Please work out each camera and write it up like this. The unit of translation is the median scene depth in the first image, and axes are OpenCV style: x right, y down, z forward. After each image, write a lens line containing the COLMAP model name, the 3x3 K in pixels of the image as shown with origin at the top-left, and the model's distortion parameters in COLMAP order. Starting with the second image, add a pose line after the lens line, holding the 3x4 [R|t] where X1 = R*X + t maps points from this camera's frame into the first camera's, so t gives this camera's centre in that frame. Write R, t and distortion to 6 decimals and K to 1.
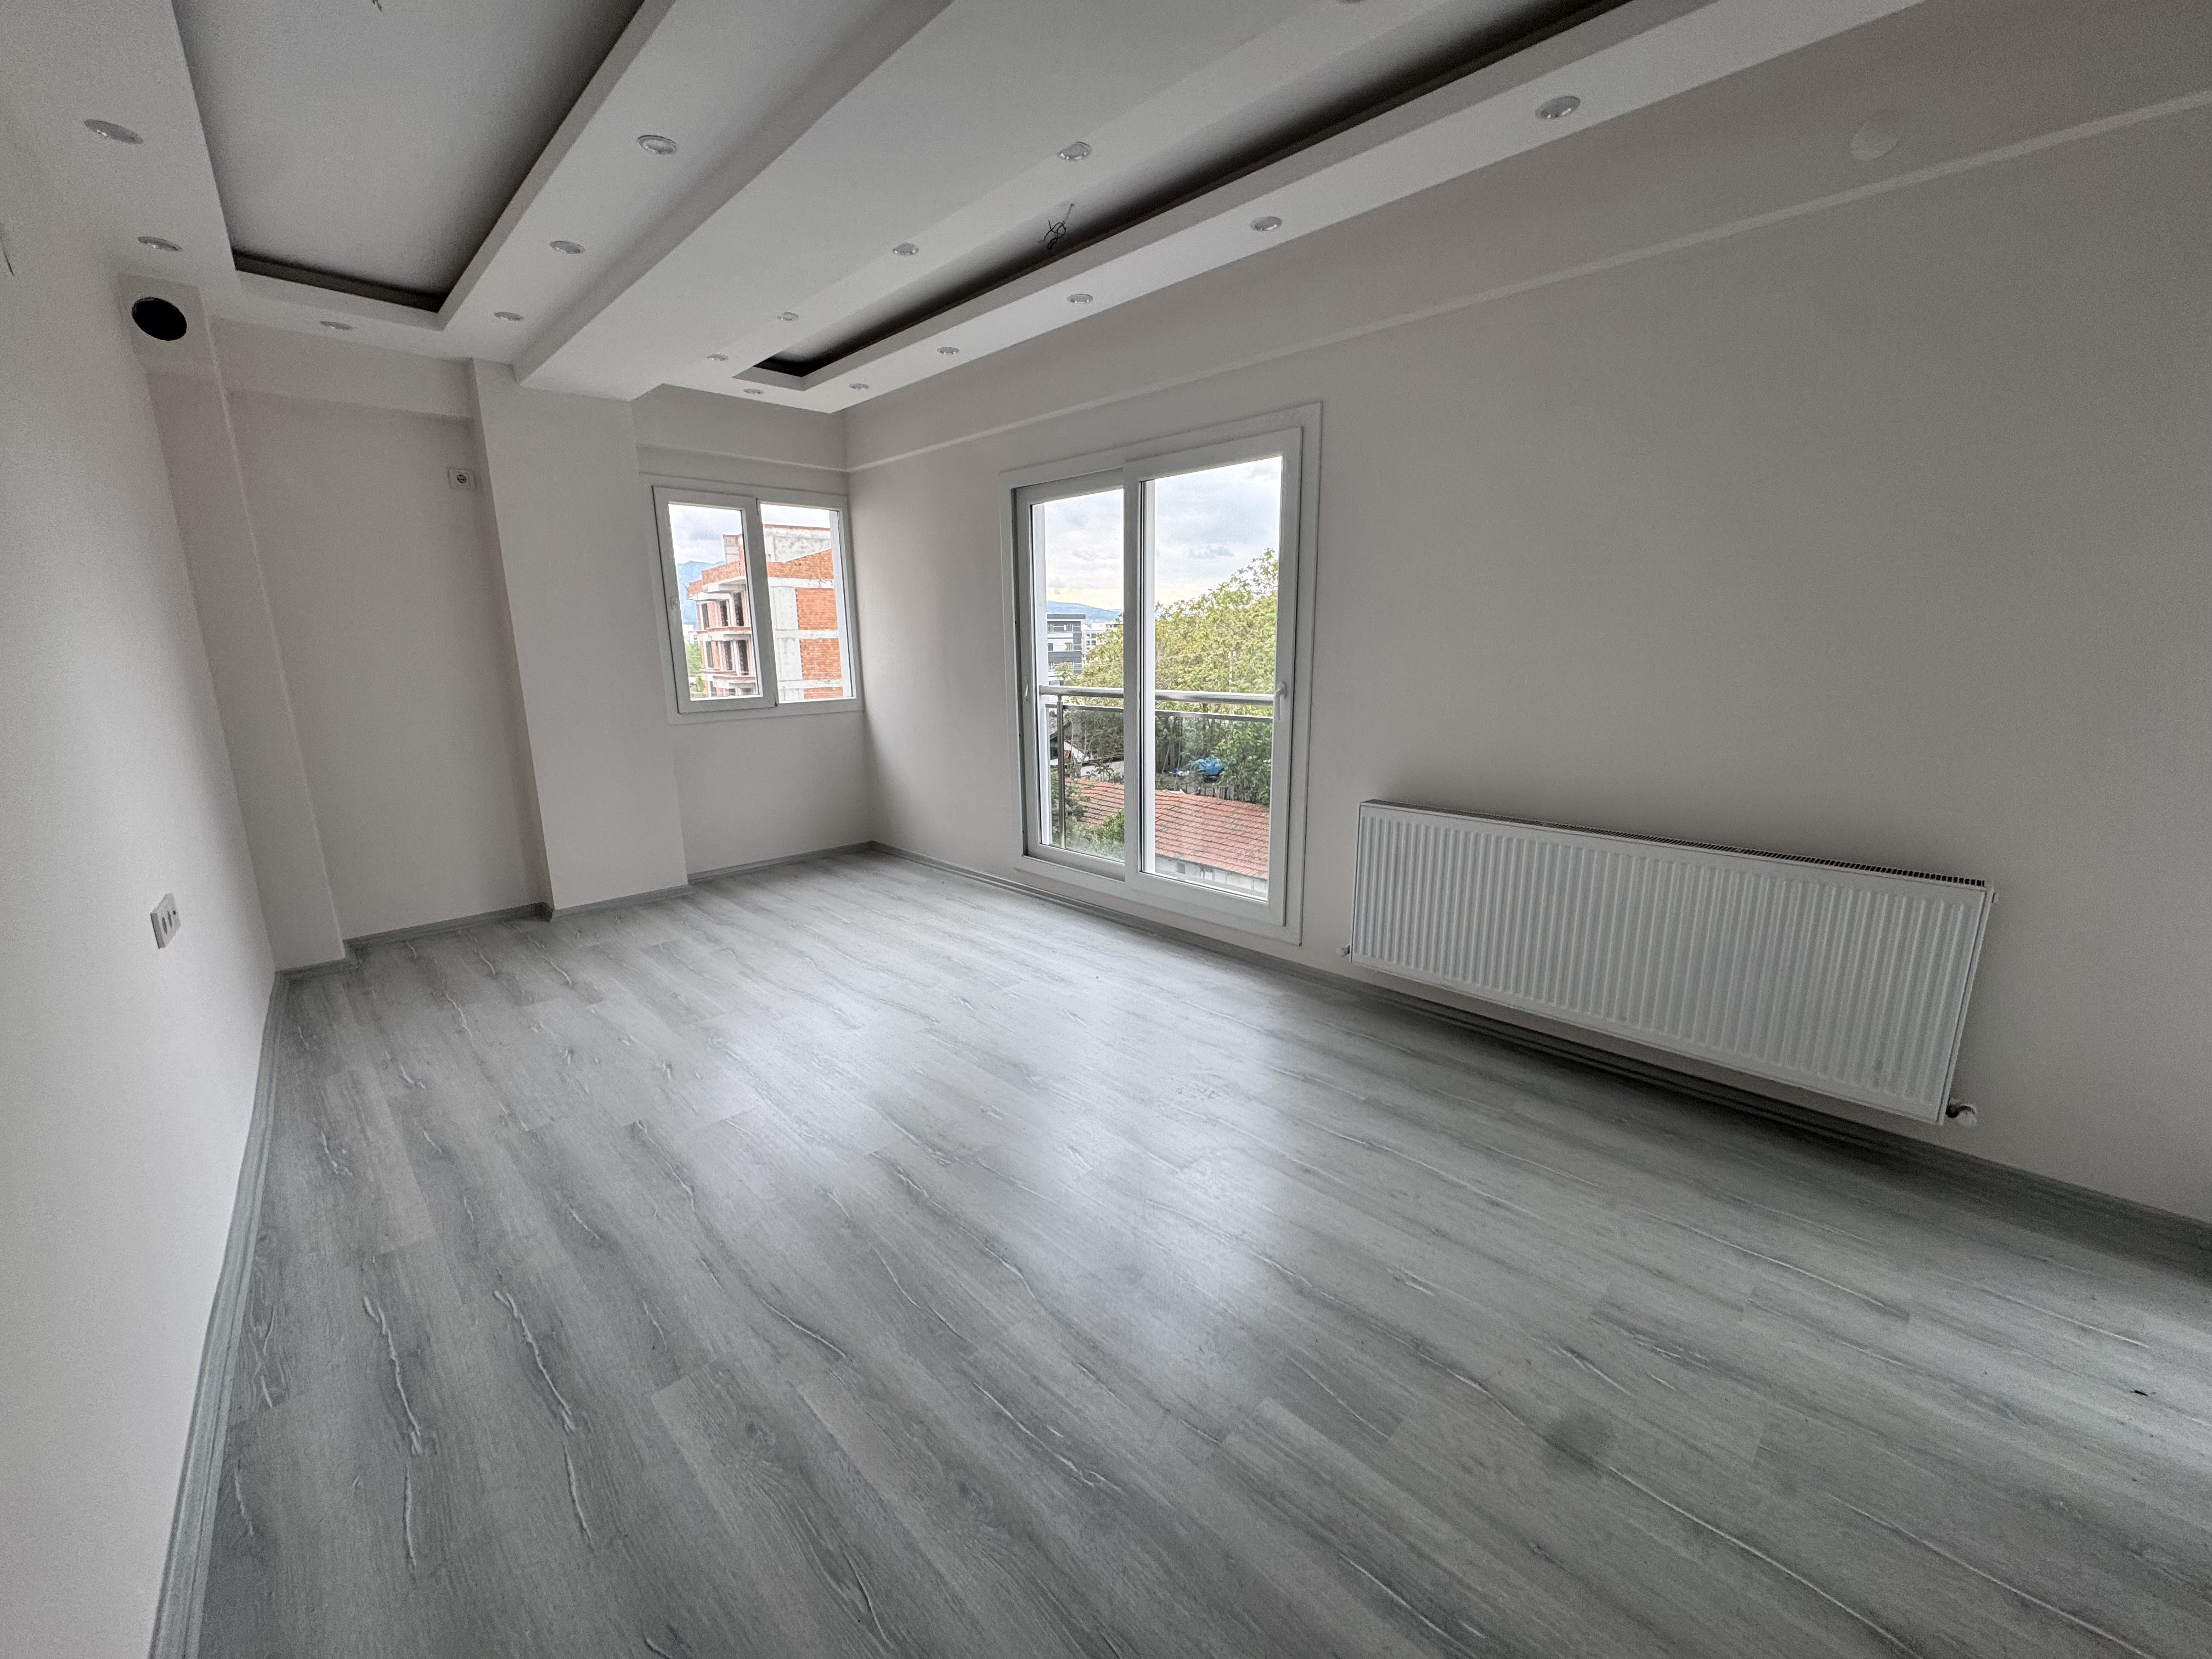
lens RADIAL K [[878.1, 0, 1096.8], [0, 878.1, 829.2], [0, 0, 1]] dist [-0.013836, -0.000161]
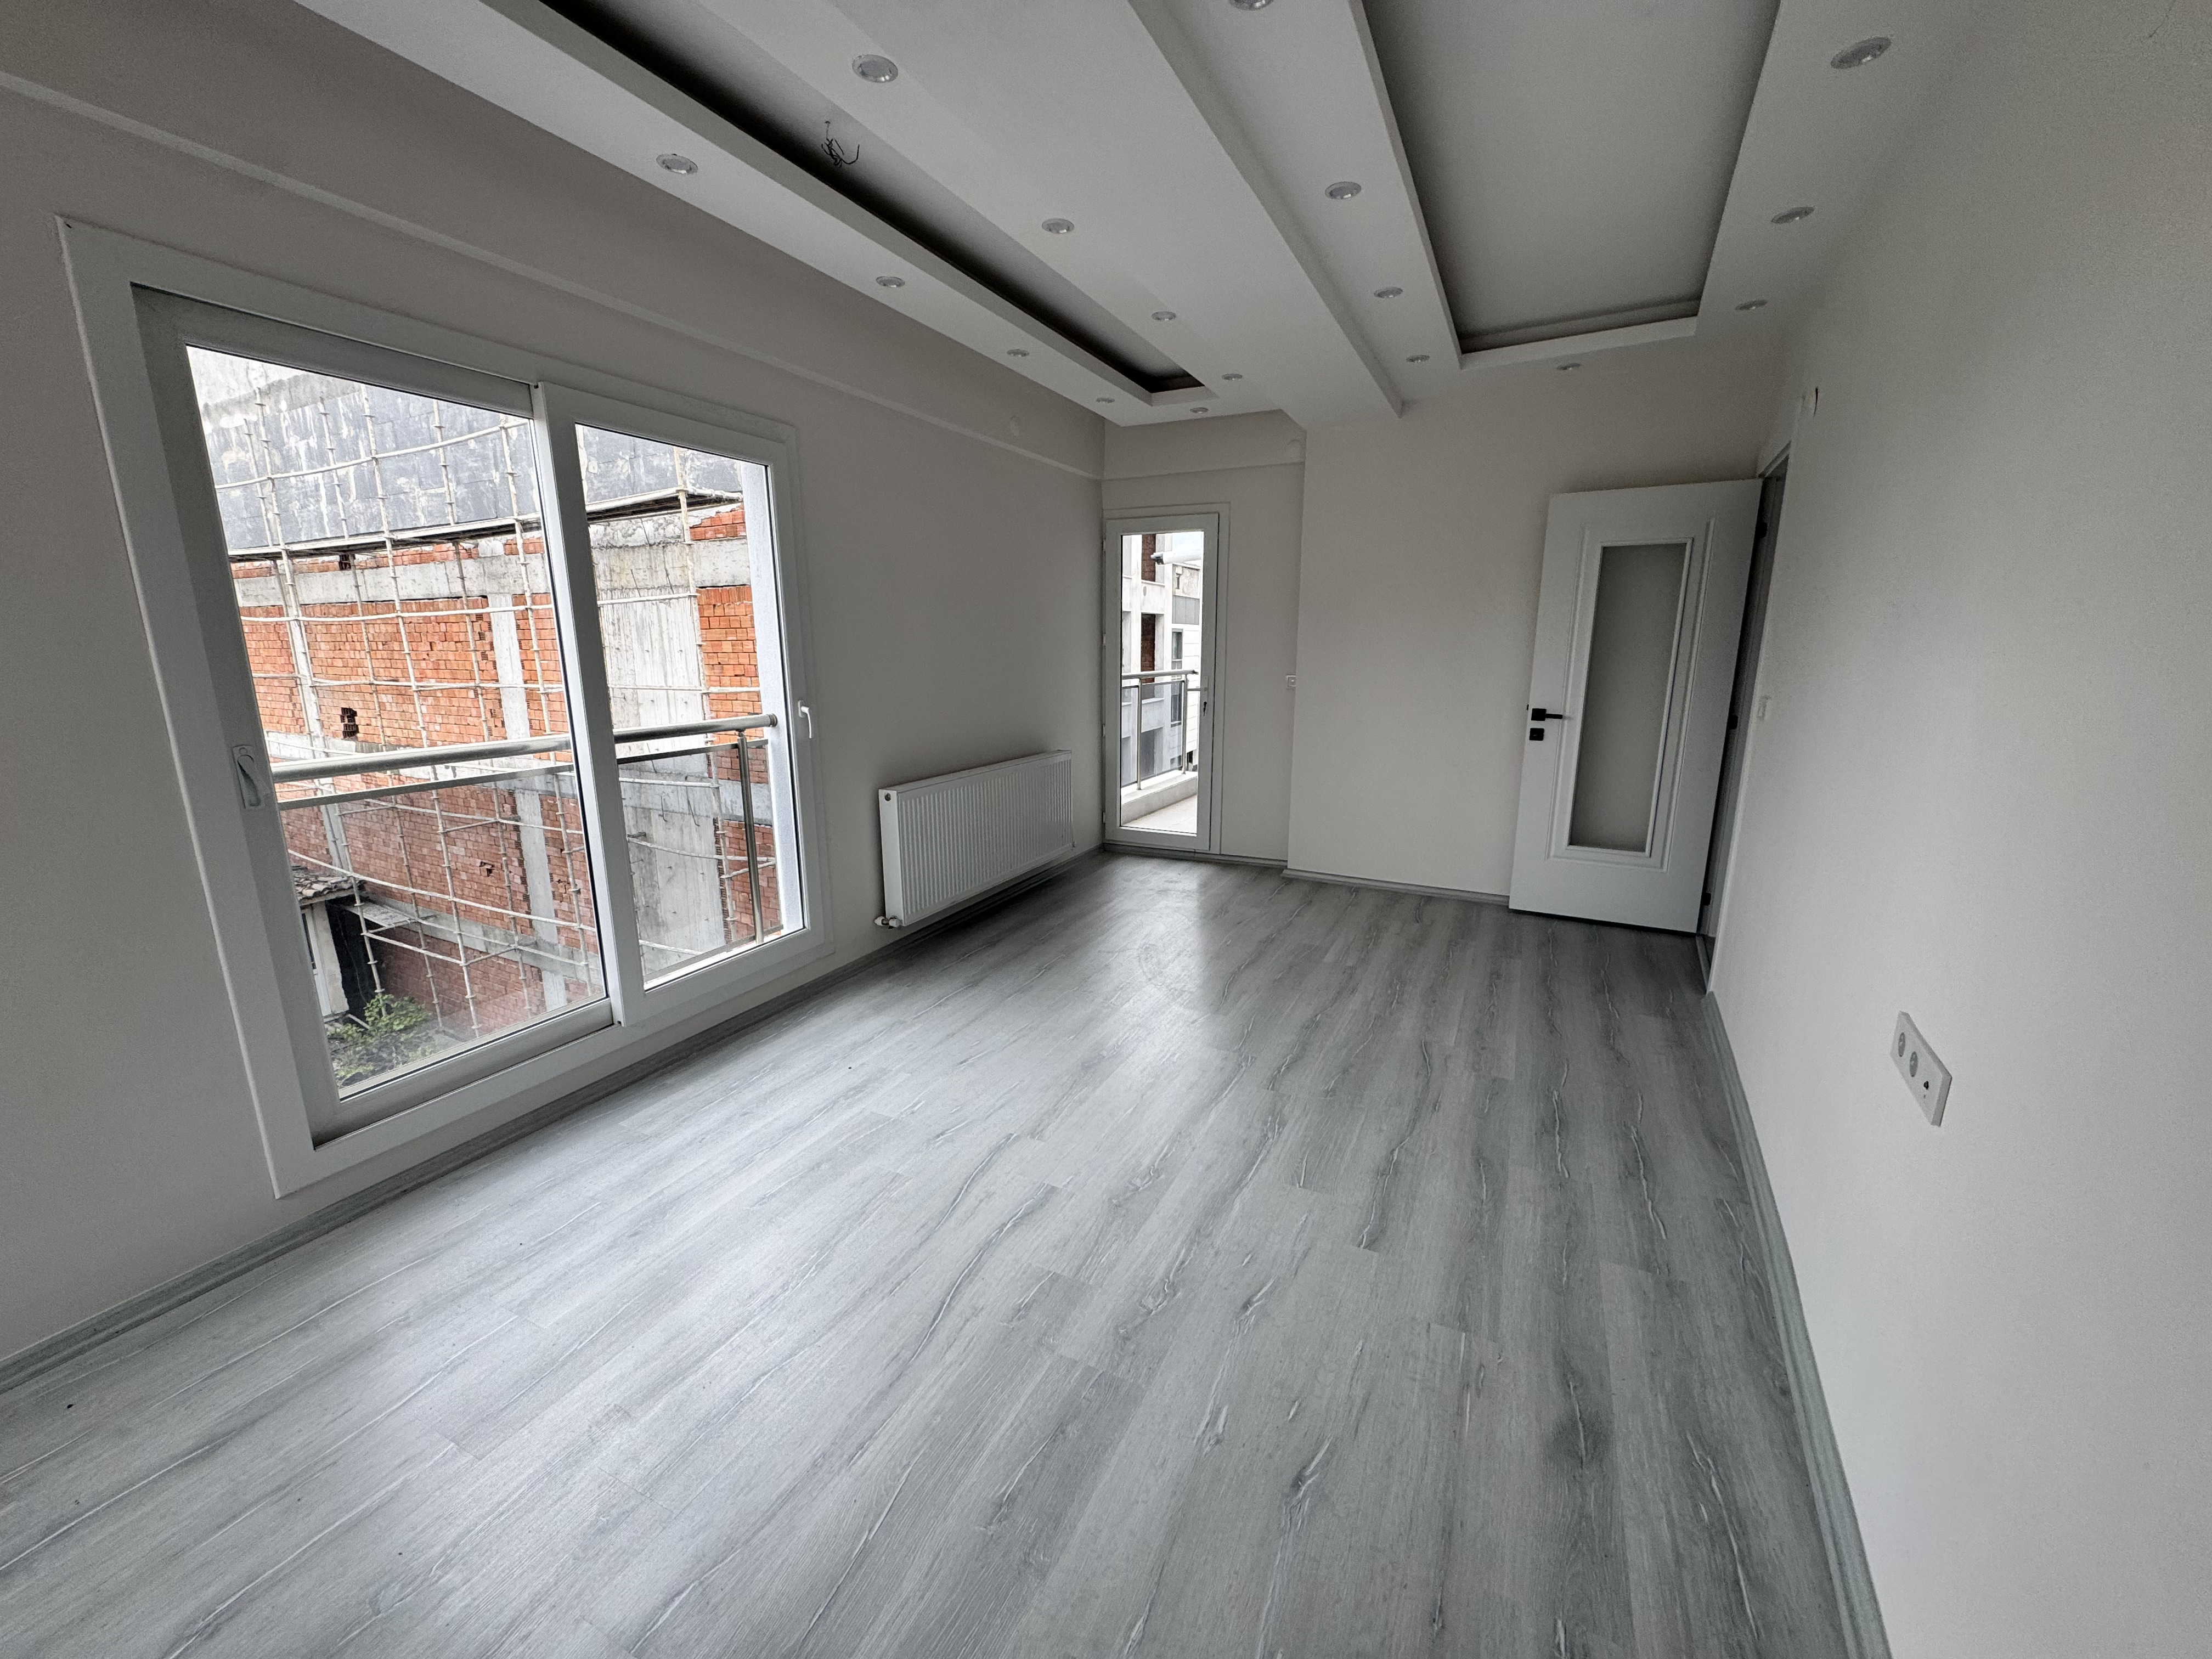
lens RADIAL K [[878.1, 0, 1085.5], [0, 878.1, 838.0], [0, 0, 1]] dist [-0.013836, -0.000161]
pose [[-0.321154, -0.198219, 0.926050, -1.306242], [0.205805, 0.939873, 0.272551, -0.354802], [-0.924394, 0.278116, -0.261049, 1.559089]]
